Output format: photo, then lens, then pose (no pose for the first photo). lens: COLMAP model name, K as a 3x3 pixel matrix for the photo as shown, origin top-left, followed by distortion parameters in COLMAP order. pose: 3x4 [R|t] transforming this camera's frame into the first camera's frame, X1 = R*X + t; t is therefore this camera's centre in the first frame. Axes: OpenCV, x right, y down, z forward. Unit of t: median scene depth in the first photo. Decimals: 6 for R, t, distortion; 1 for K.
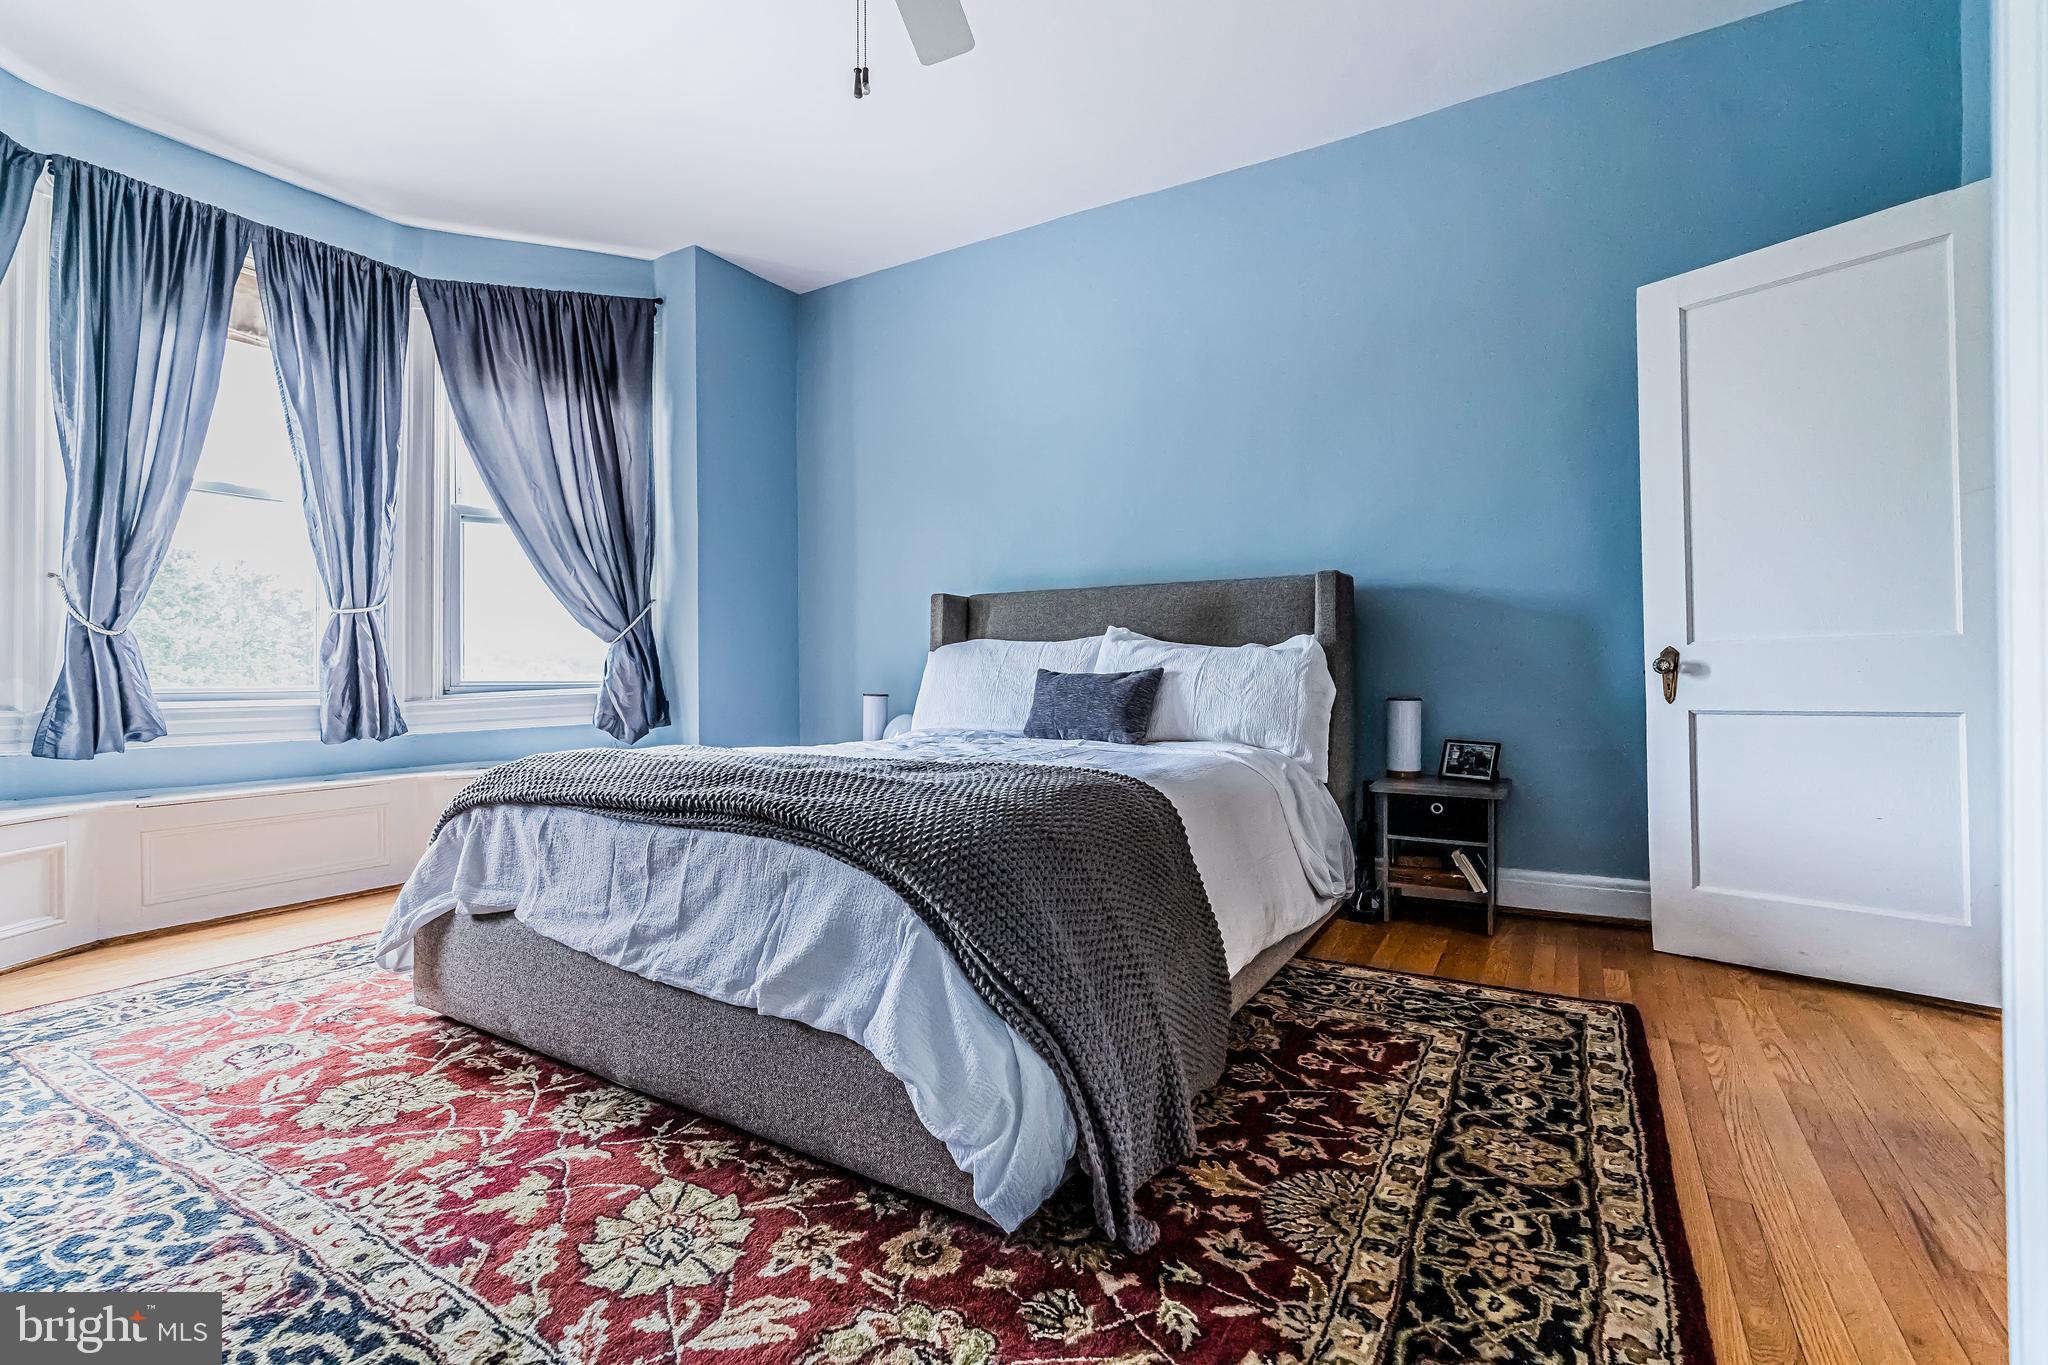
lens RADIAL K [[921.4, 0, 1034.7], [0, 921.4, 671.8], [0, 0, 1]] dist [-0.011635, 0.003421]
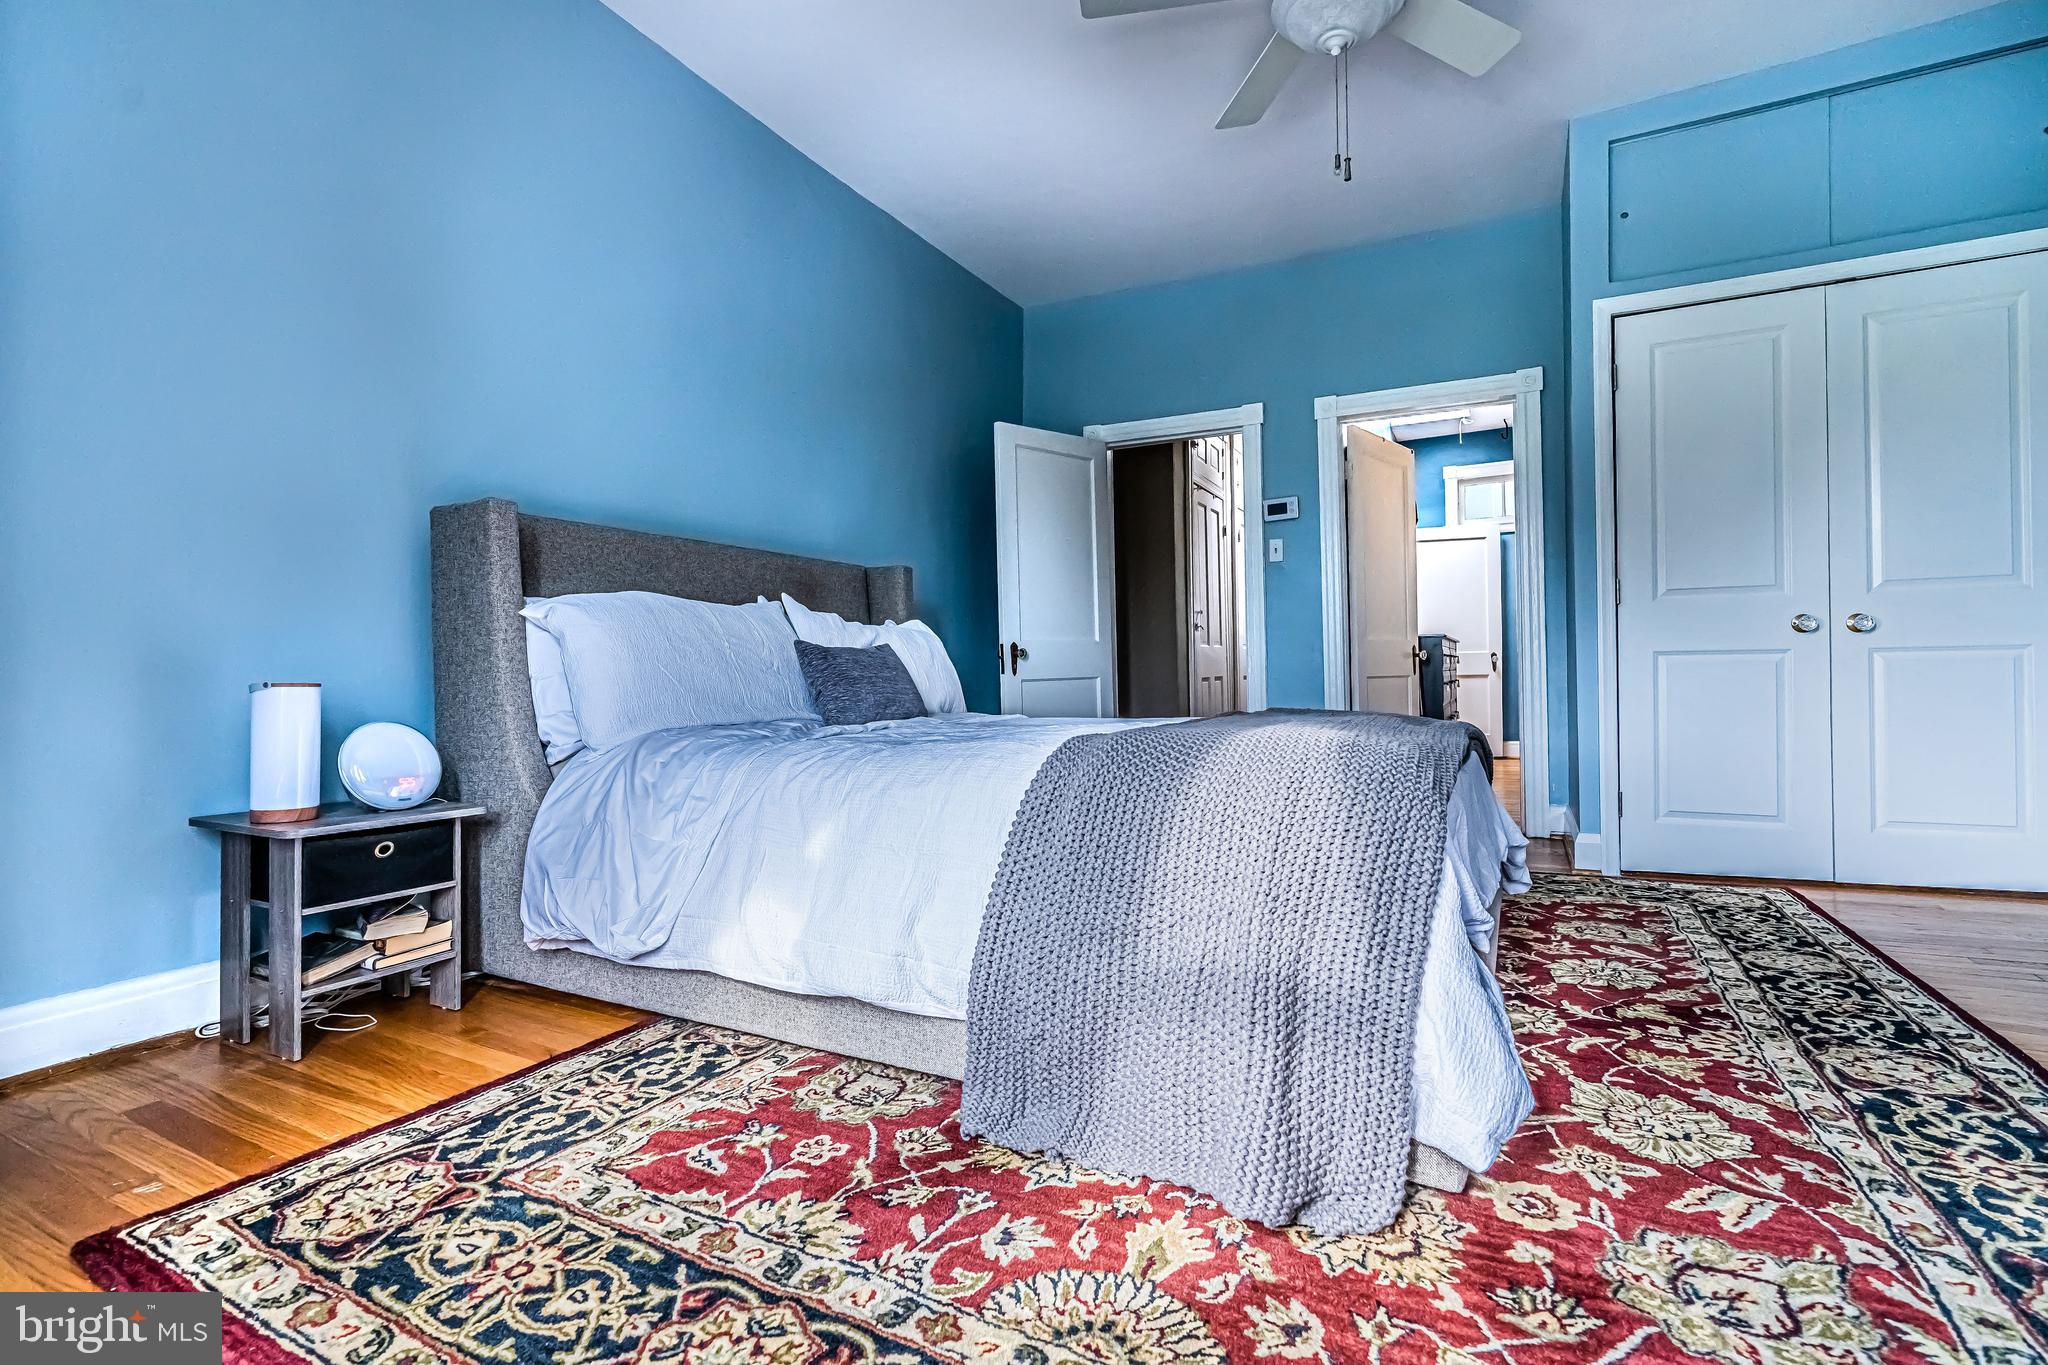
lens RADIAL K [[921.4, 0, 1020.2], [0, 921.4, 671.9], [0, 0, 1]] dist [-0.011635, 0.003421]
pose [[-0.040422, 0.006108, 0.999164, -1.410914], [0.007176, 0.999957, -0.005822, 0.056264], [-0.999157, 0.006935, -0.040464, 1.484176]]
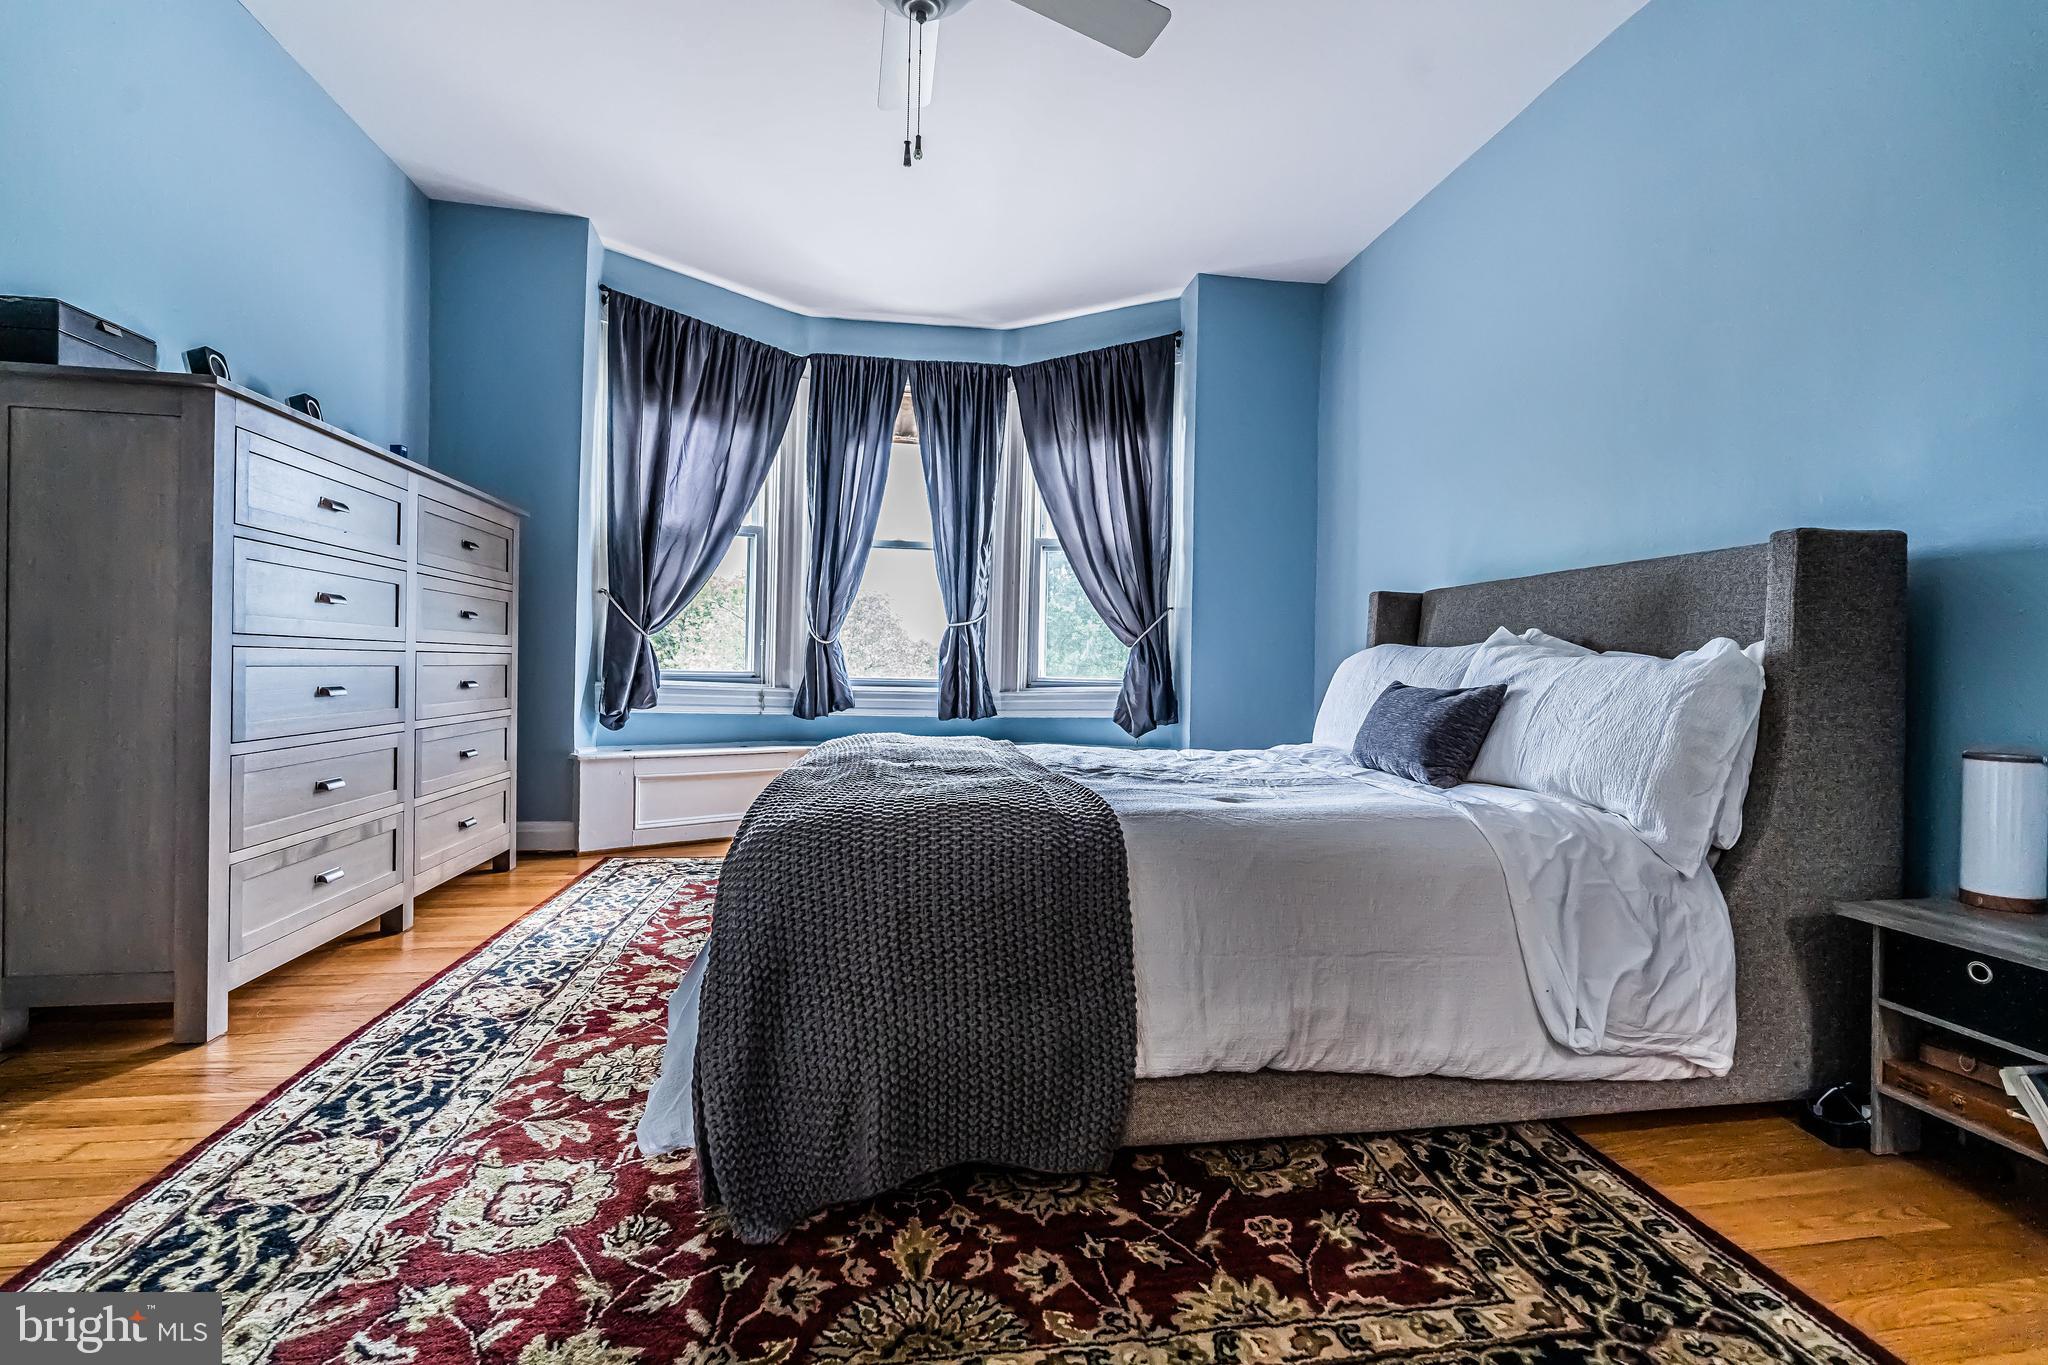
lens RADIAL K [[921.4, 0, 1032.0], [0, 921.4, 674.6], [0, 0, 1]] dist [-0.011635, 0.003421]
pose [[0.632858, 0.023708, -0.773905, 0.774695], [-0.020606, 0.999693, 0.013775, -0.024543], [0.773994, 0.007229, 0.633152, 0.407207]]
